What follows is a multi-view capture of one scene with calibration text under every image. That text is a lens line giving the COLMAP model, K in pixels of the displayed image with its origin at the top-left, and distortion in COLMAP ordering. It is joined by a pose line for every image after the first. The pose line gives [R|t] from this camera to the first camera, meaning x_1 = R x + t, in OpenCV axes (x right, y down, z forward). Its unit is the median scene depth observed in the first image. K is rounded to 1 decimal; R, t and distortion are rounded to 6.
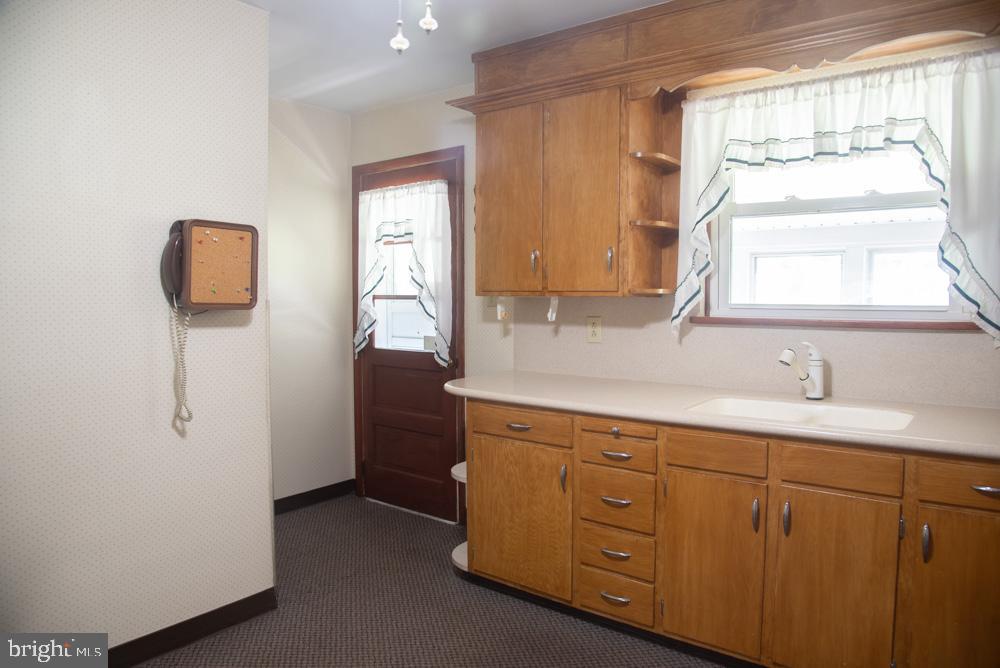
lens RADIAL K [[728.8, 0, 500.0], [0, 728.8, 327.3], [0, 0, 1]] dist [-0.015714, 0.019478]
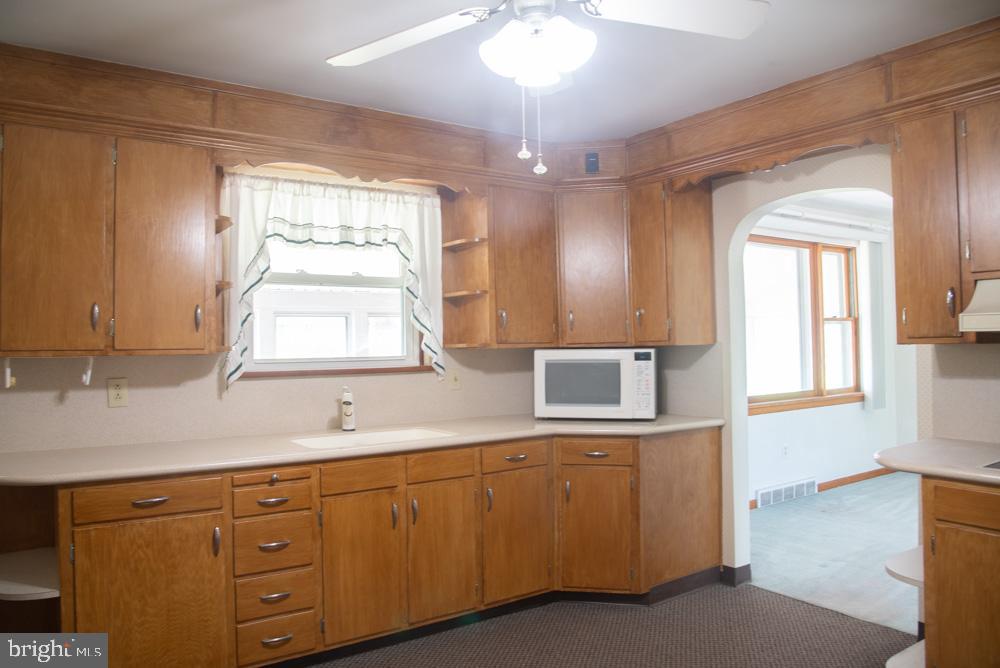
lens RADIAL K [[728.8, 0, 500.4], [0, 728.8, 336.8], [0, 0, 1]] dist [-0.015714, 0.019478]
pose [[0.328408, 0.007546, 0.944506, -0.696852], [0.064590, 0.997448, -0.030427, -0.009397], [-0.942325, 0.070998, 0.327082, 0.311356]]
